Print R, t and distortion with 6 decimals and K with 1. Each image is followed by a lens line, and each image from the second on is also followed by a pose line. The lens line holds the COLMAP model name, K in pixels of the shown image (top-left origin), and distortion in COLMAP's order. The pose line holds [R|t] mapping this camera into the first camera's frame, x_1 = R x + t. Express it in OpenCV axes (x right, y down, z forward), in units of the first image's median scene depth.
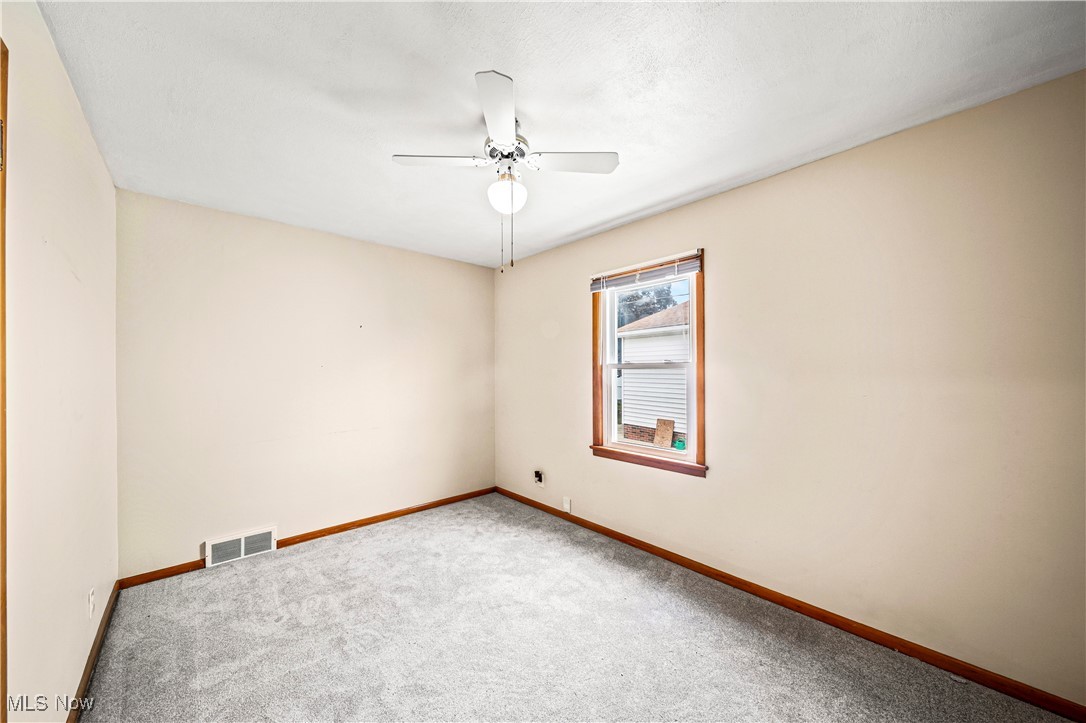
lens RADIAL K [[381.6, 0, 544.7], [0, 381.6, 354.4], [0, 0, 1]] dist [-0.001018, -0.000314]
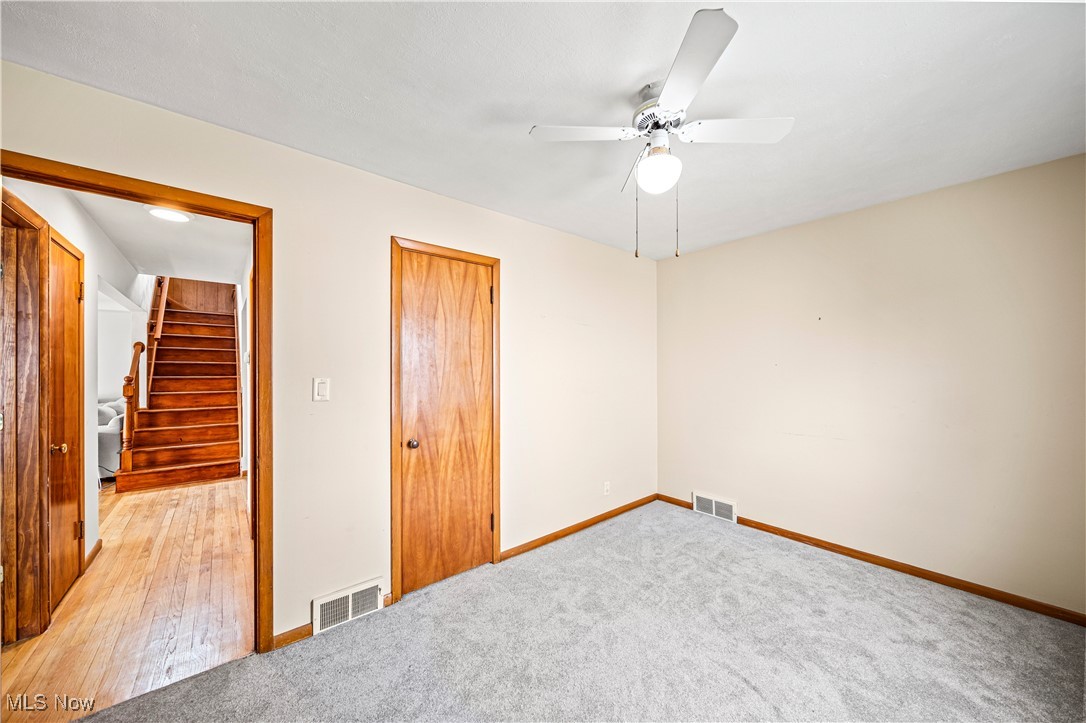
lens RADIAL K [[377.6, 0, 540.6], [0, 377.6, 364.2], [0, 0, 1]] dist [0.000491, -0.000093]
pose [[-0.036555, -0.005542, -0.999316, 0.516725], [0.047276, 0.998855, -0.007269, 0.008156], [0.998213, -0.047509, -0.036251, 0.514071]]
